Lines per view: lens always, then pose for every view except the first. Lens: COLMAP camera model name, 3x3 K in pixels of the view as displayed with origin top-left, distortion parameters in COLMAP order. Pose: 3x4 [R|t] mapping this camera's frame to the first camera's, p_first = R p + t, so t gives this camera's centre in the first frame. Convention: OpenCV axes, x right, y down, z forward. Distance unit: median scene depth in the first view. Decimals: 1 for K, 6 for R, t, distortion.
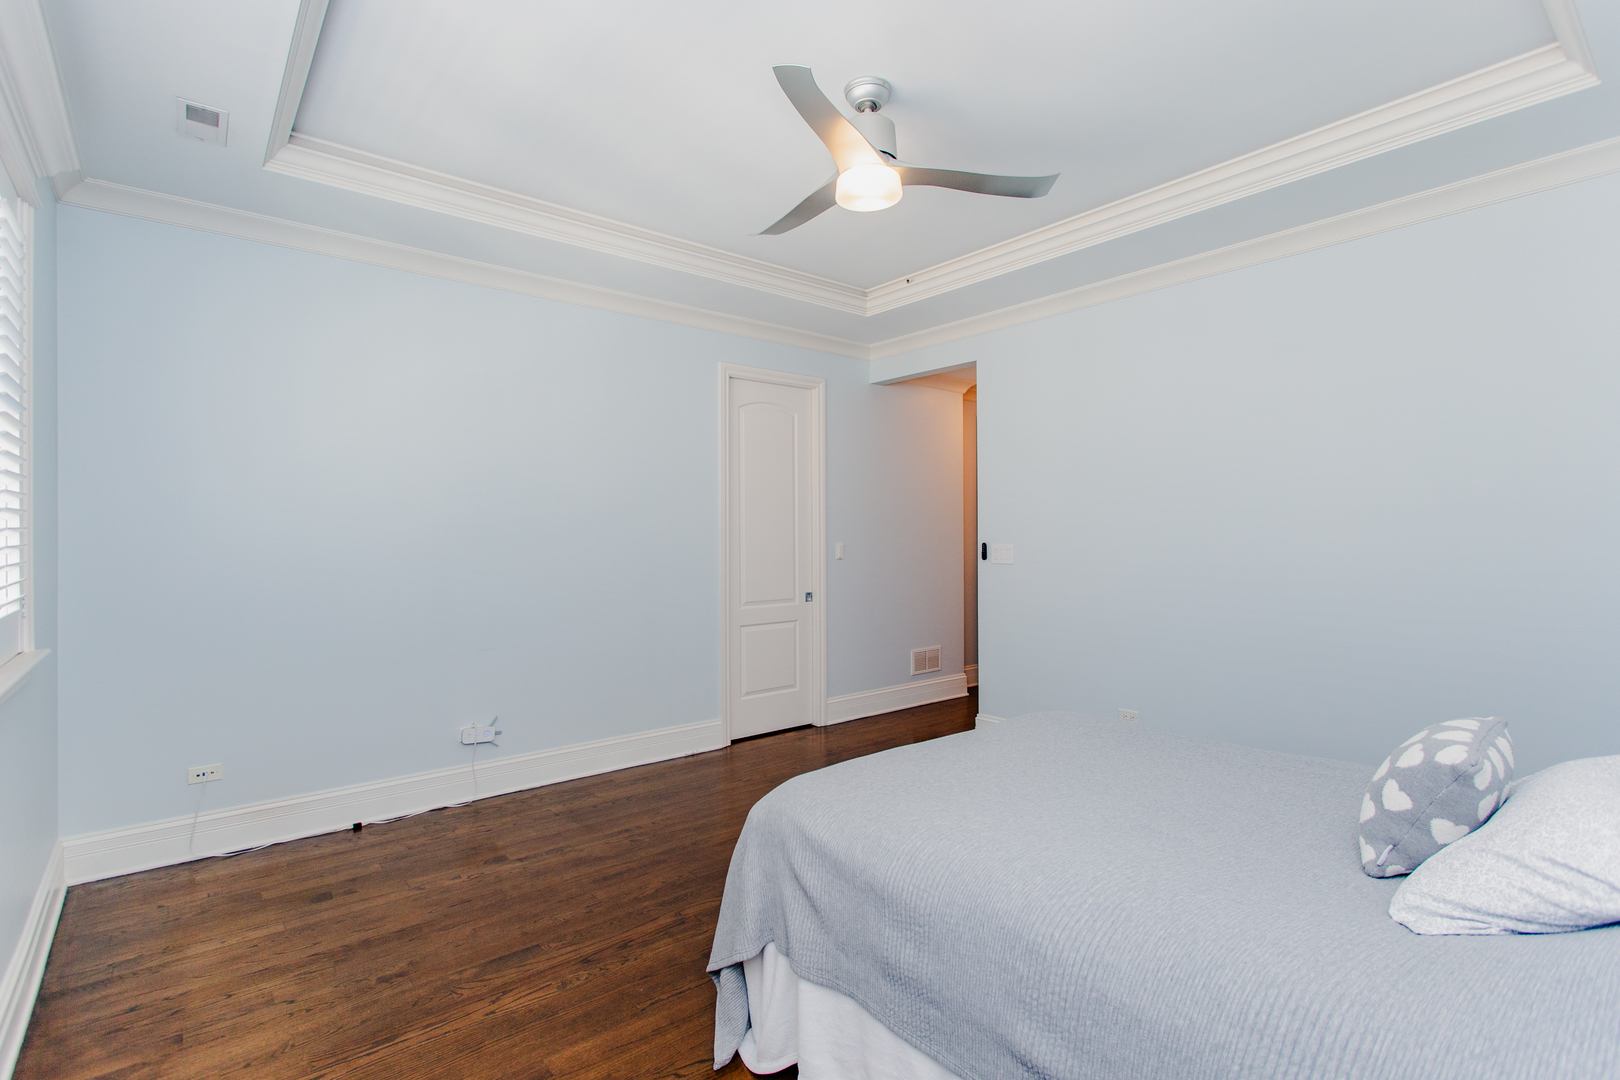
lens RADIAL K [[772.9, 0, 805.8], [0, 772.9, 532.5], [0, 0, 1]] dist [0.001851, 0.000540]
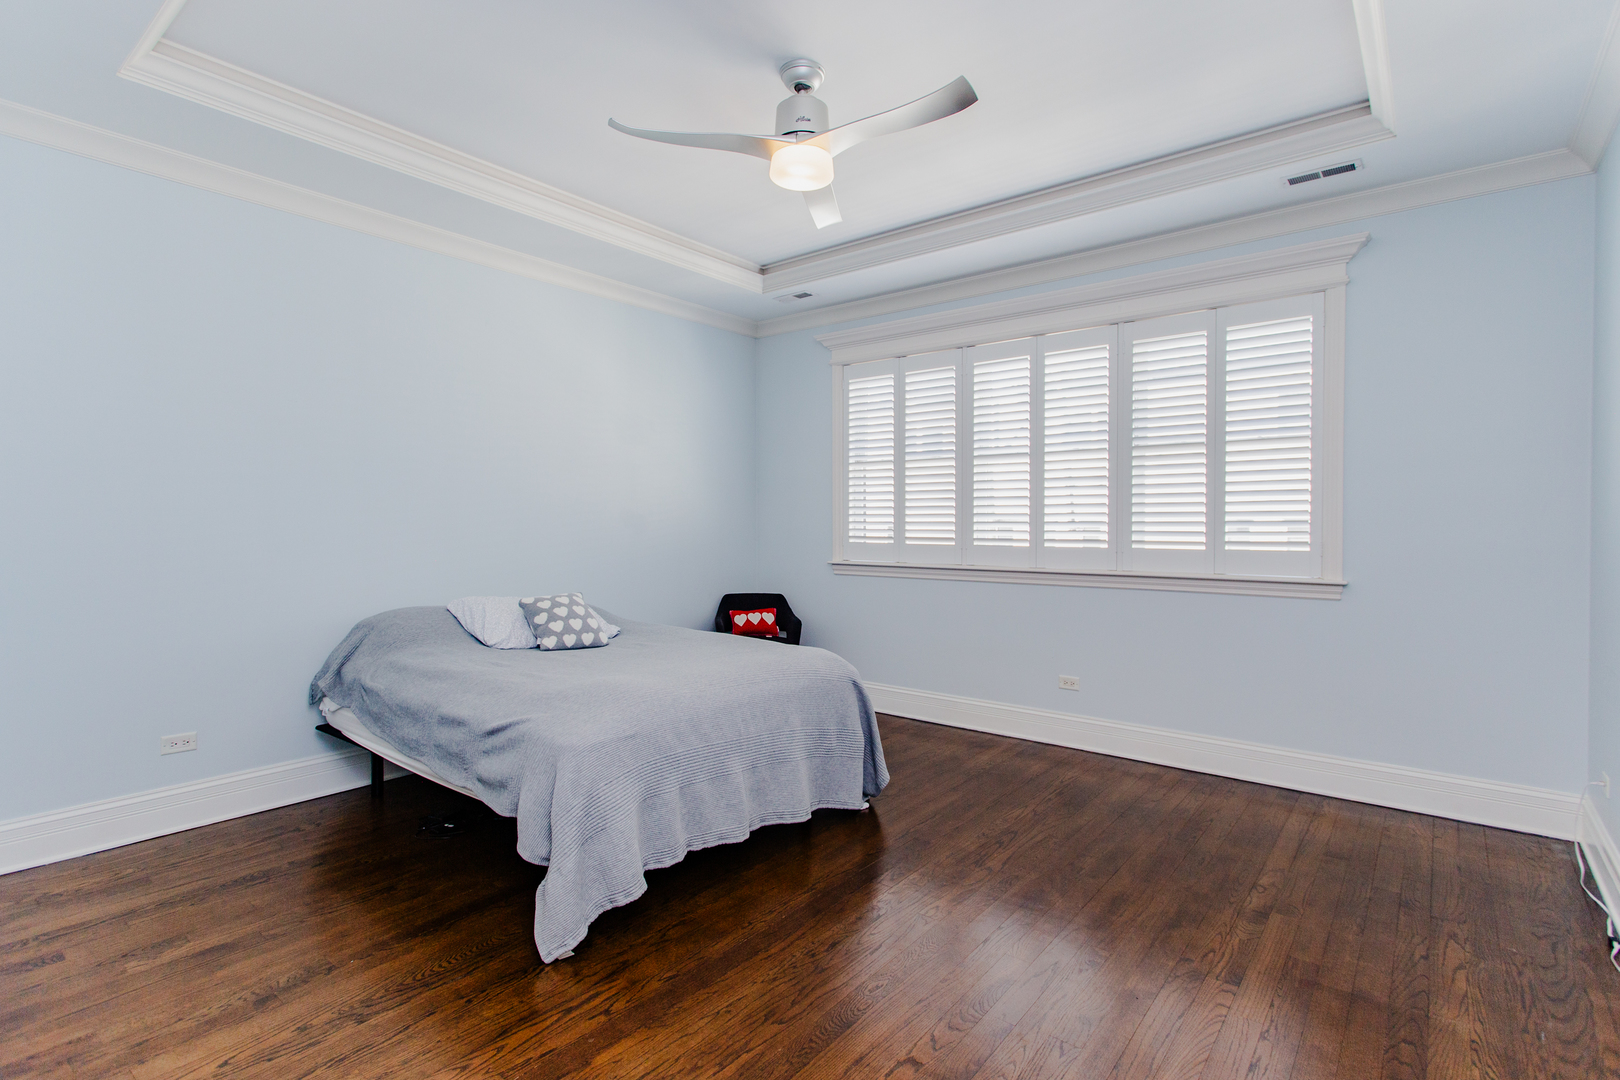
lens RADIAL K [[772.9, 0, 805.8], [0, 772.9, 532.5], [0, 0, 1]] dist [0.001851, 0.000540]
pose [[-0.978776, 0.001876, -0.204926, 0.279772], [-0.000165, 0.999951, 0.009940, 0.039878], [0.204934, 0.009763, -0.978727, 1.954156]]
